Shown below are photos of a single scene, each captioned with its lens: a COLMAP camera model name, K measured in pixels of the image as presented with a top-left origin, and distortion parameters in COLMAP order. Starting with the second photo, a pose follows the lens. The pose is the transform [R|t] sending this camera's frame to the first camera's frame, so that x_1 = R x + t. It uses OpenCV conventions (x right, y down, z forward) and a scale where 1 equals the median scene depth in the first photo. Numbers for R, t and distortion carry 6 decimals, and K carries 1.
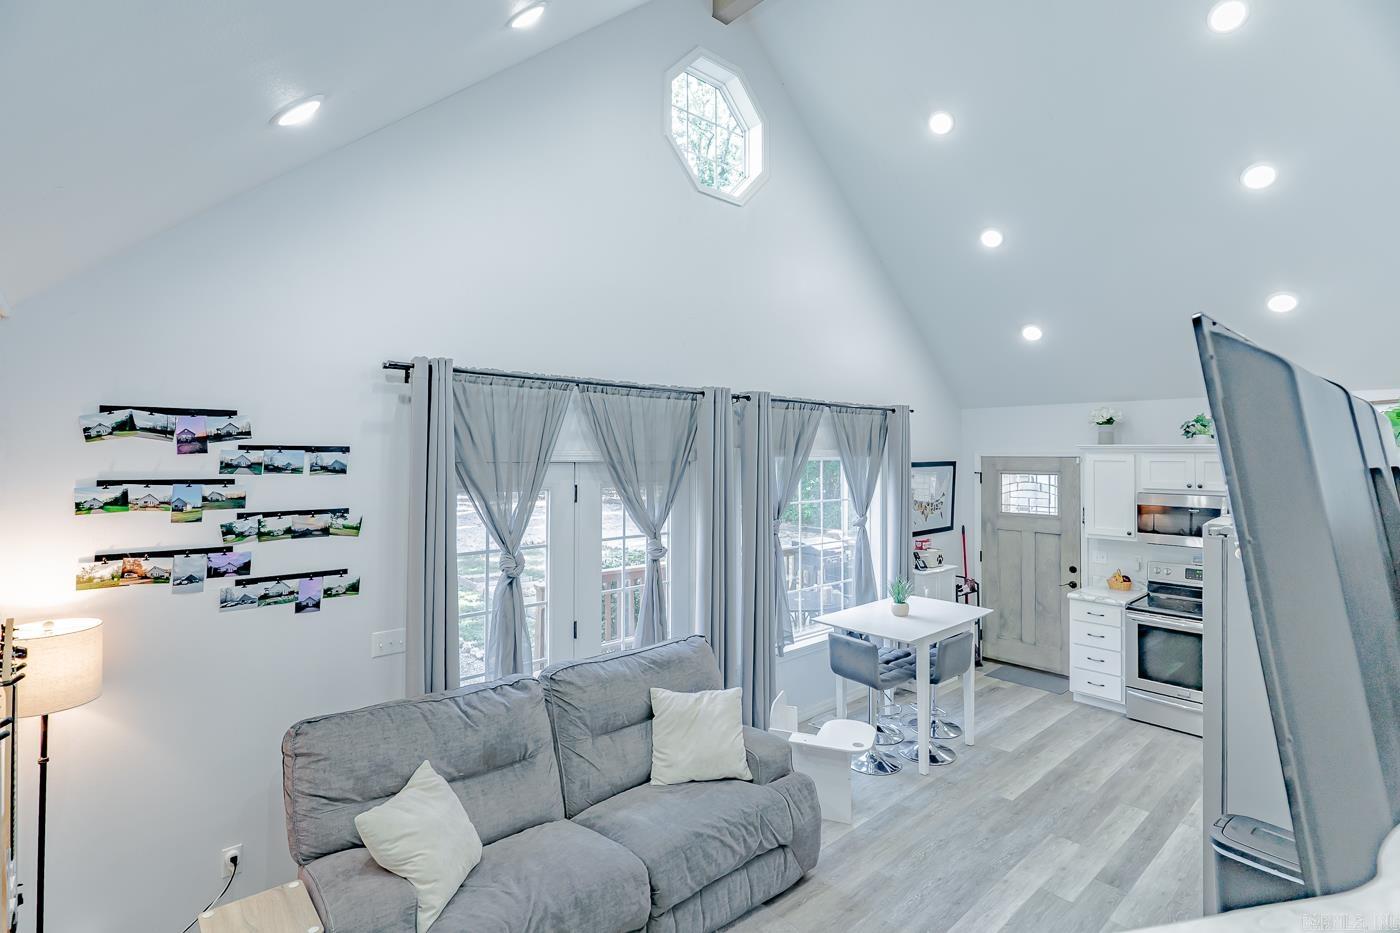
lens RADIAL K [[679.0, 0, 690.8], [0, 679.0, 442.6], [0, 0, 1]] dist [0.003181, -0.001253]
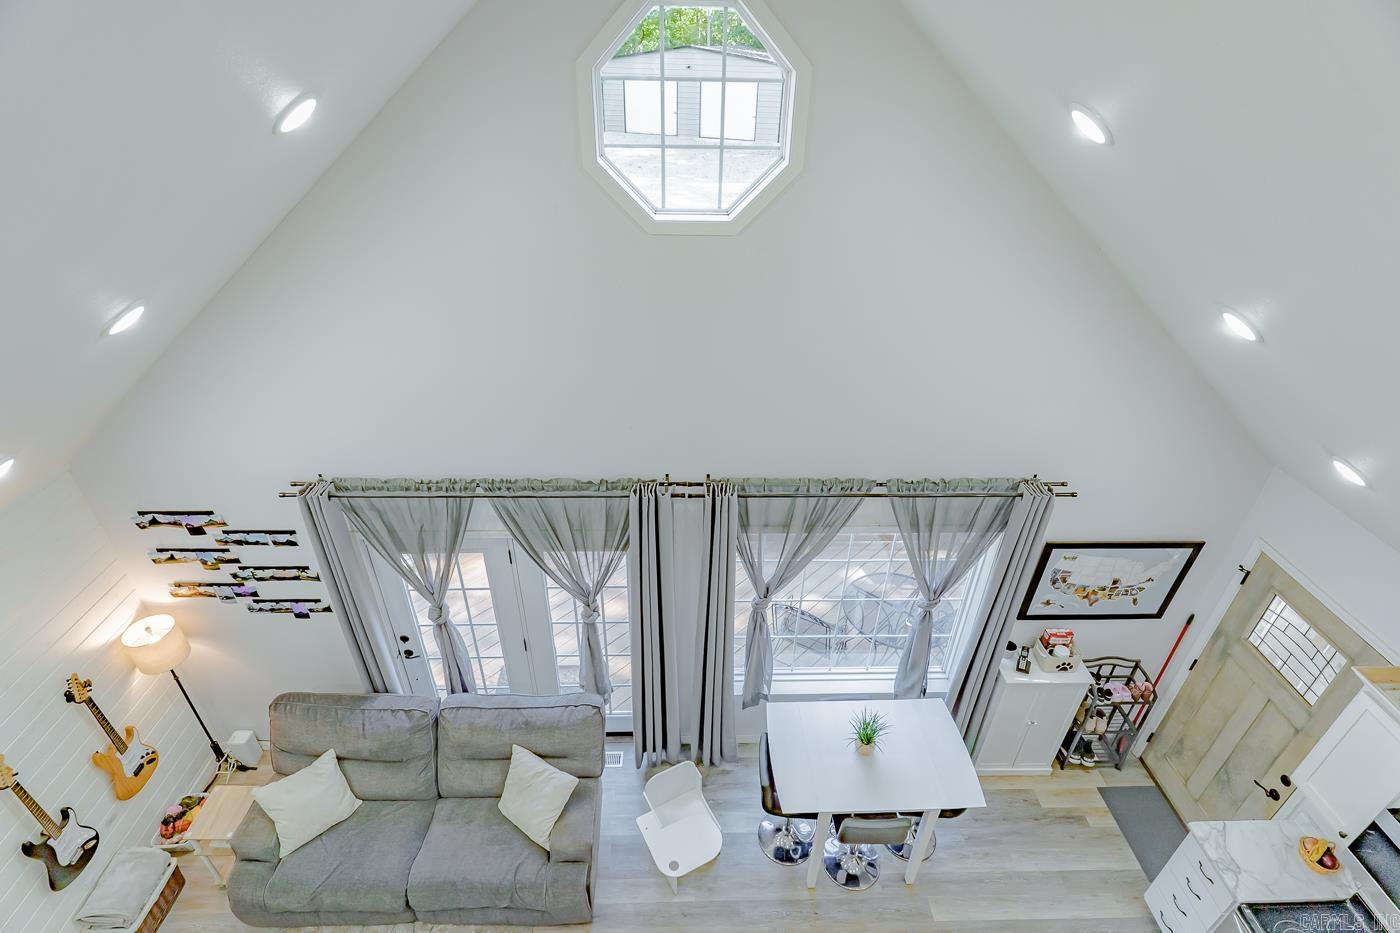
lens RADIAL K [[685.5, 0, 698.1], [0, 685.5, 475.3], [0, 0, 1]] dist [0.004508, 0.000042]
pose [[0.763164, 0.351755, -0.542078, 0.799934], [-0.000911, 0.839450, 0.543437, -0.827698], [0.646204, -0.414237, 0.640958, 0.711295]]
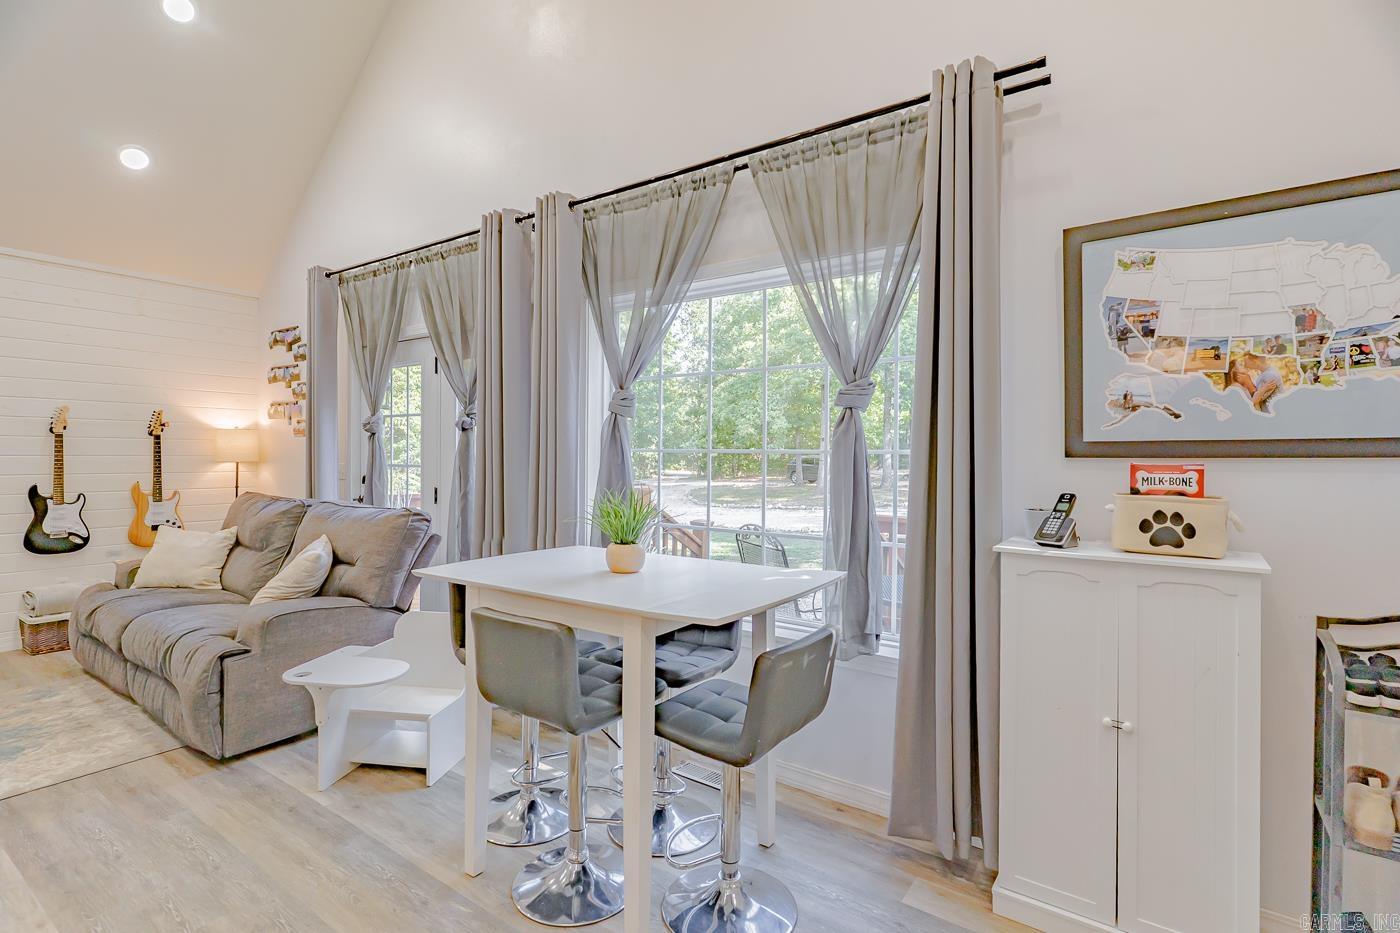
lens RADIAL K [[671.5, 0, 694.7], [0, 671.5, 458.0], [0, 0, 1]] dist [0.003425, -0.000752]
pose [[0.219208, 0.002048, -0.975676, 1.209067], [0.007498, 0.999965, 0.003784, 0.281710], [0.975649, -0.008145, 0.219185, 1.515803]]
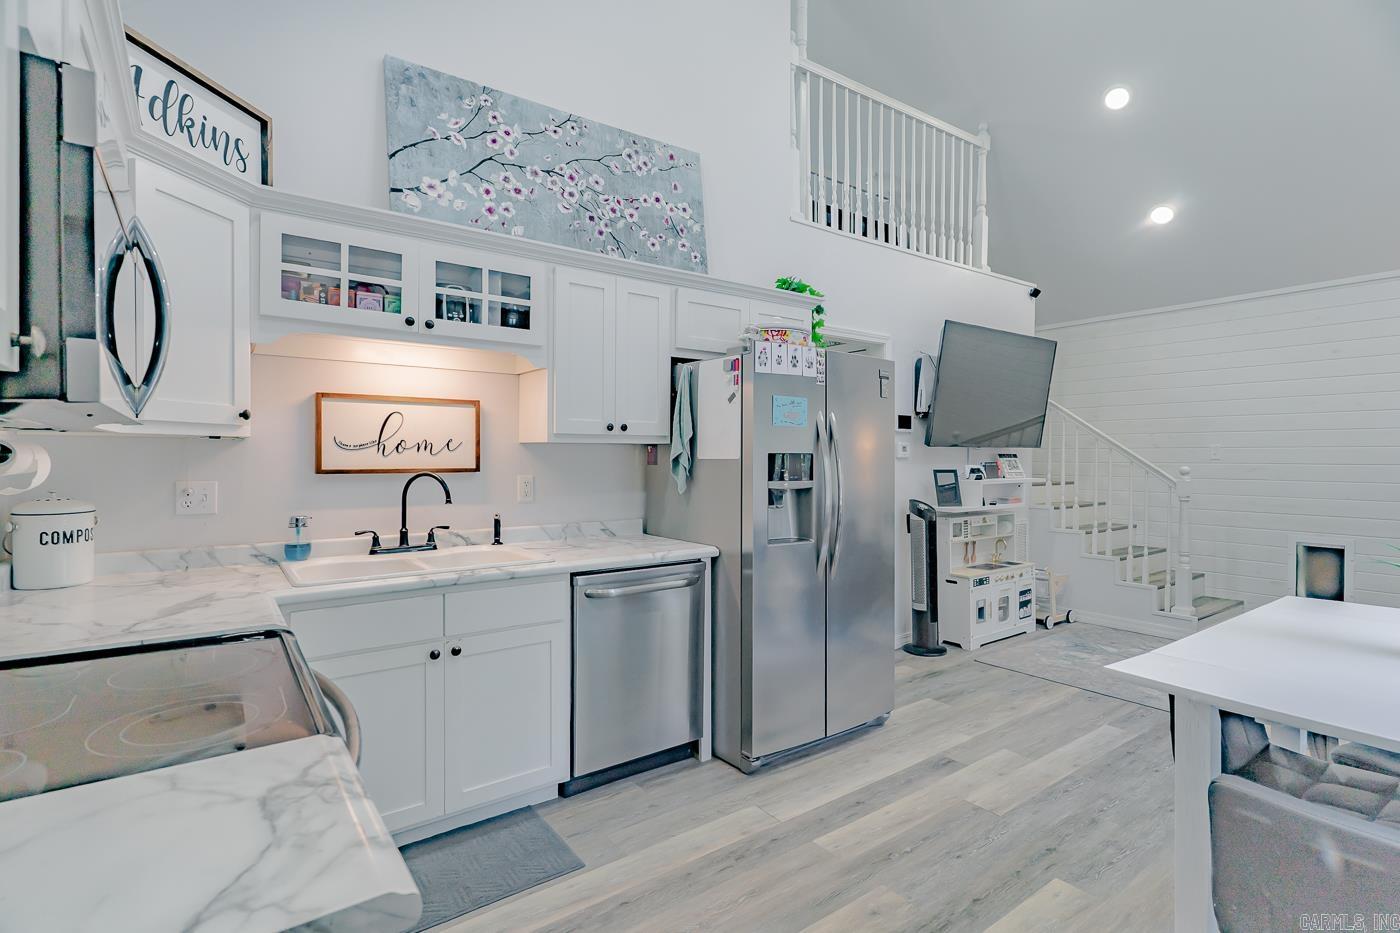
lens RADIAL K [[666.8, 0, 700.0], [0, 666.8, 466.5], [0, 0, 1]] dist [0.000297, -0.000342]
pose [[-0.995037, -0.007397, 0.099226, 0.925587], [-0.007476, 0.999972, -0.000419, 0.287145], [-0.099220, -0.001159, -0.995065, 2.042320]]
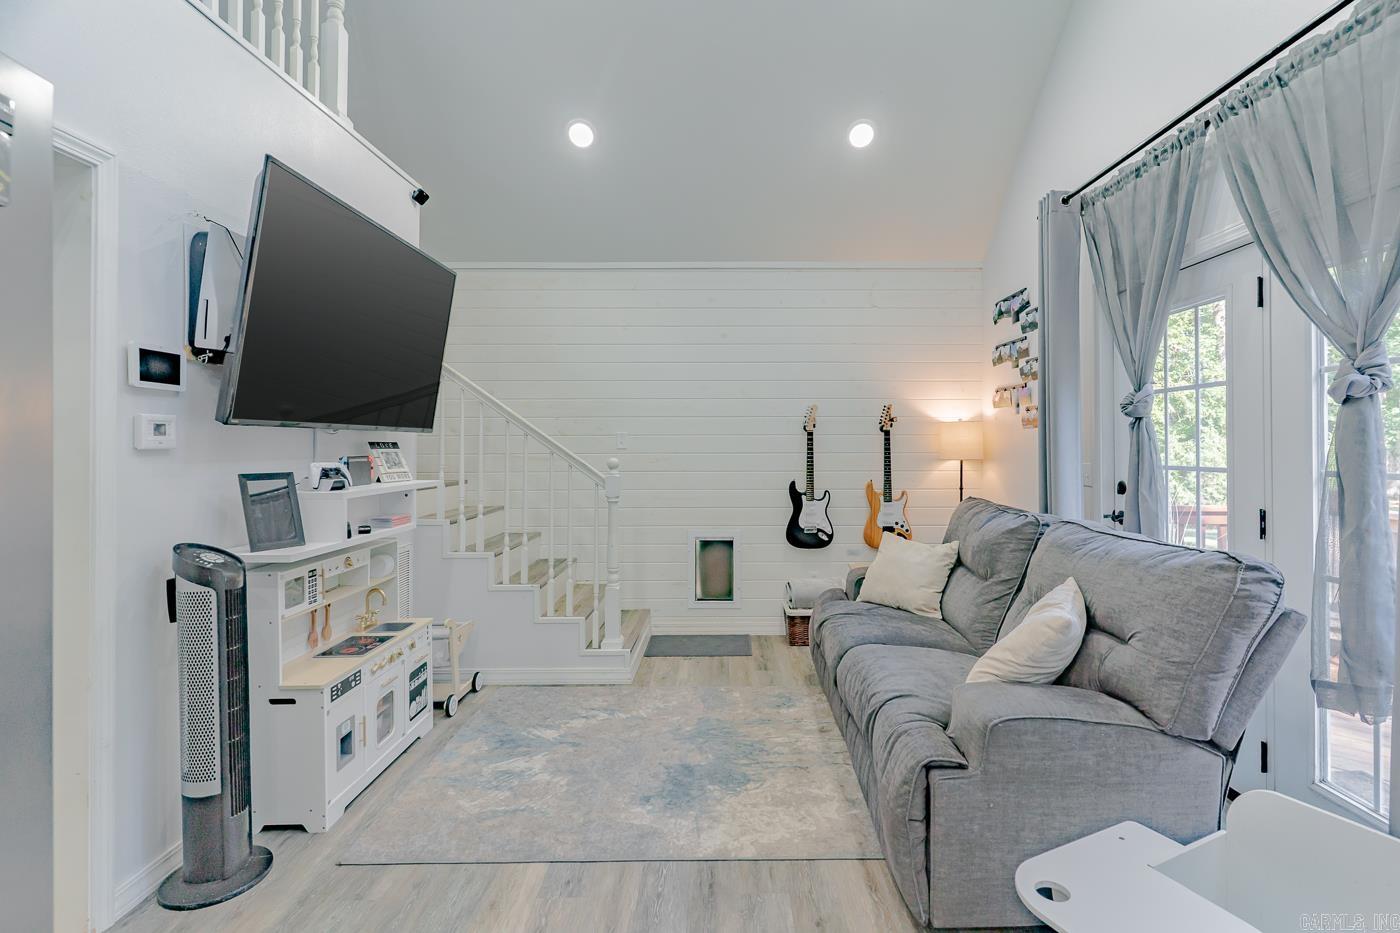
lens RADIAL K [[681.0, 0, 728.5], [0, 681.0, 441.7], [0, 0, 1]] dist [-0.000827, 0.000283]
pose [[-0.659150, -0.008575, -0.751962, 0.750924], [0.010248, 0.999740, -0.020383, 0.275206], [0.751941, -0.021141, -0.658891, 1.358328]]
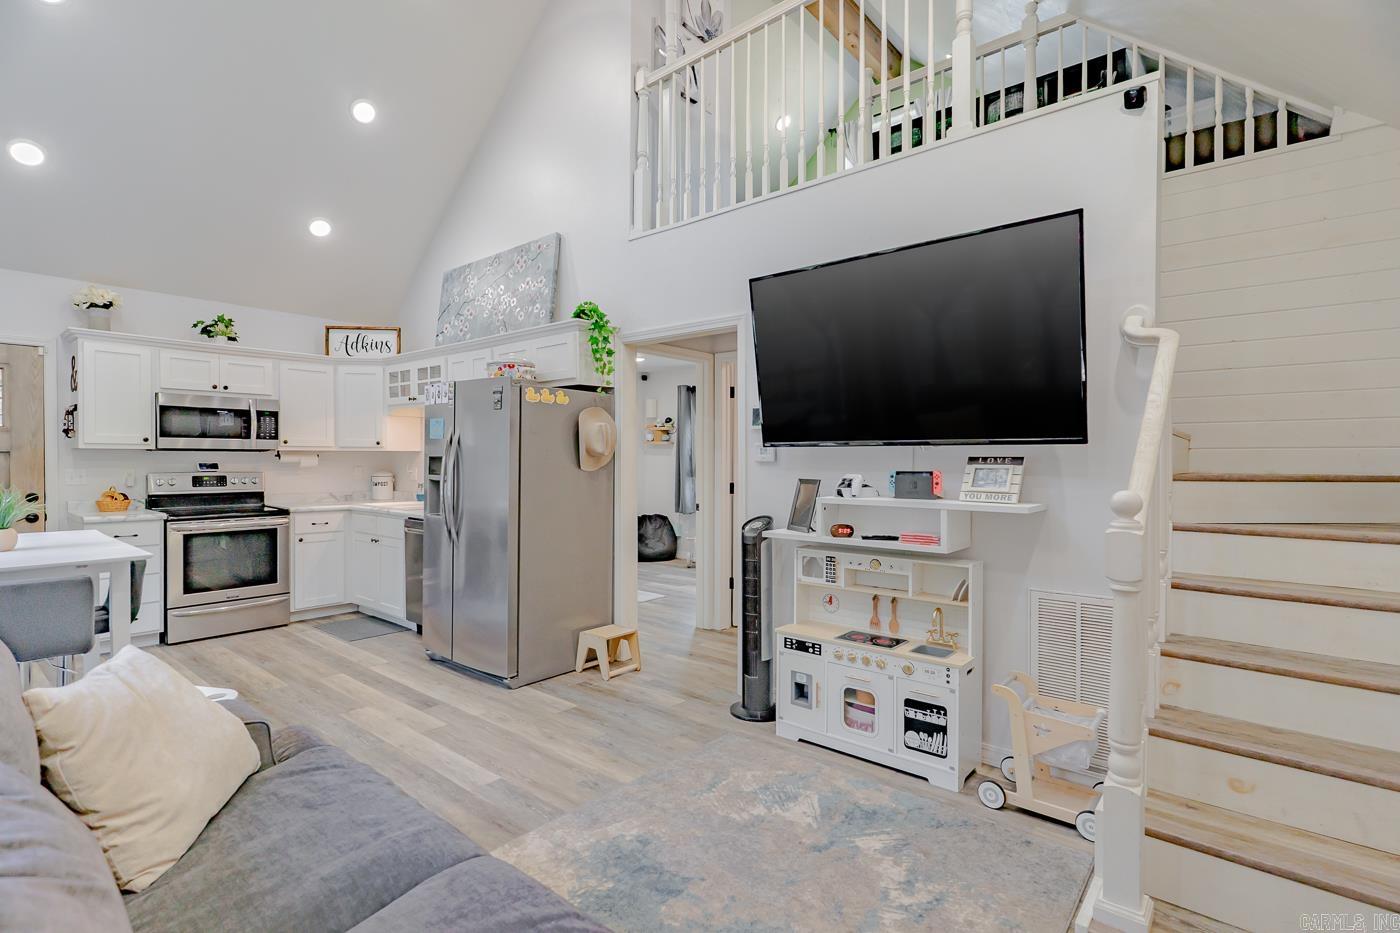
lens RADIAL K [[667.1, 0, 697.0], [0, 667.1, 473.0], [0, 0, 1]] dist [0.003798, -0.000685]
pose [[-0.143573, -0.026558, 0.989283, -0.531597], [-0.021599, 0.999486, 0.023697, 0.257967], [-0.989404, -0.017966, -0.144072, 0.793291]]
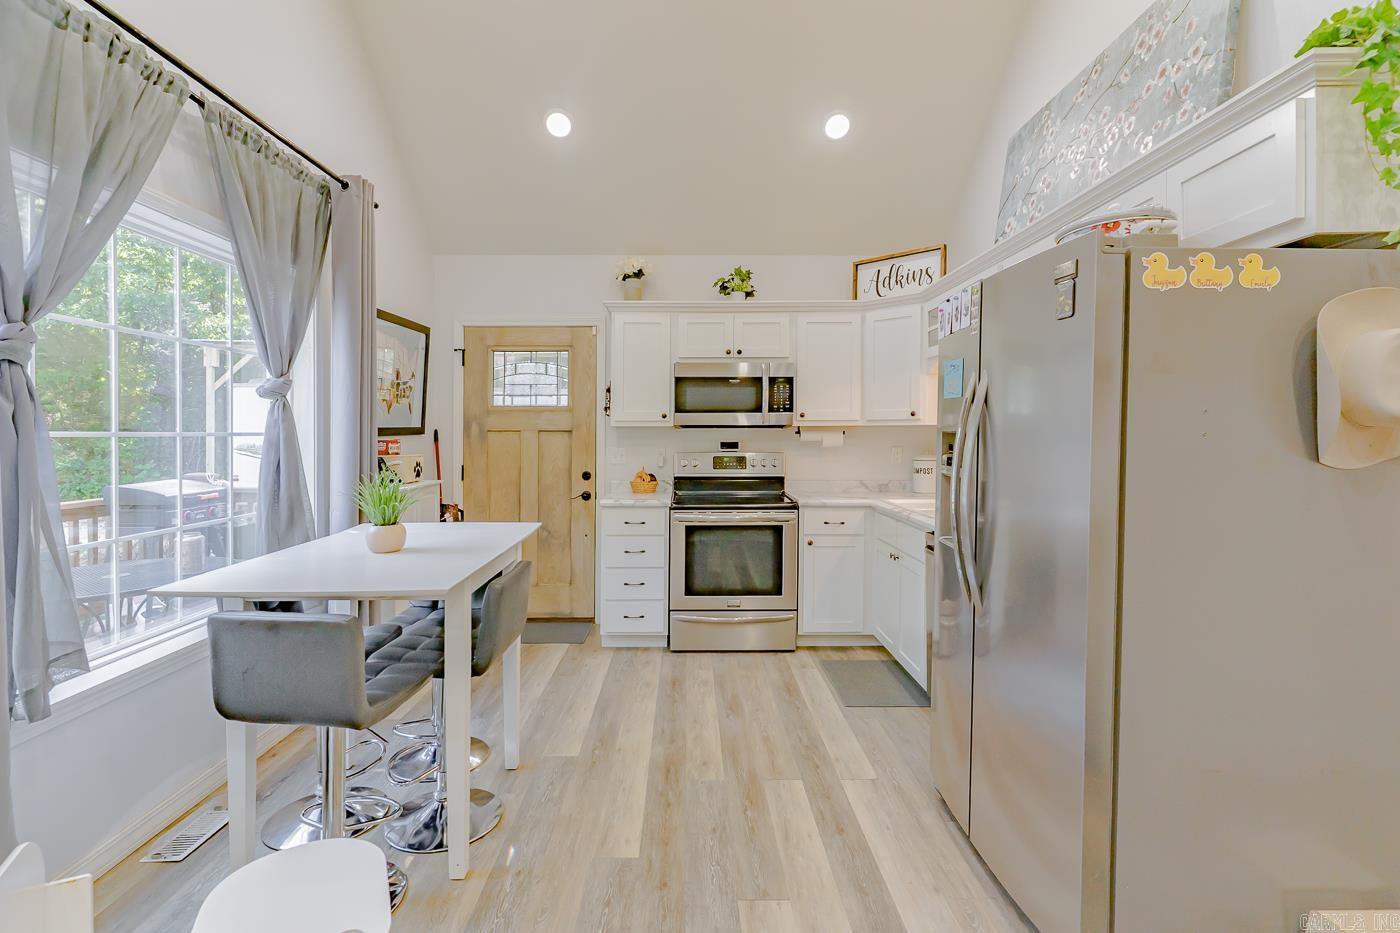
lens RADIAL K [[679.0, 0, 690.8], [0, 679.0, 442.6], [0, 0, 1]] dist [0.003181, -0.001253]
pose [[0.664062, -0.014021, 0.747546, 0.156167], [-0.009563, 0.999583, 0.027243, 0.261785], [-0.747616, -0.025240, 0.663651, 0.846771]]
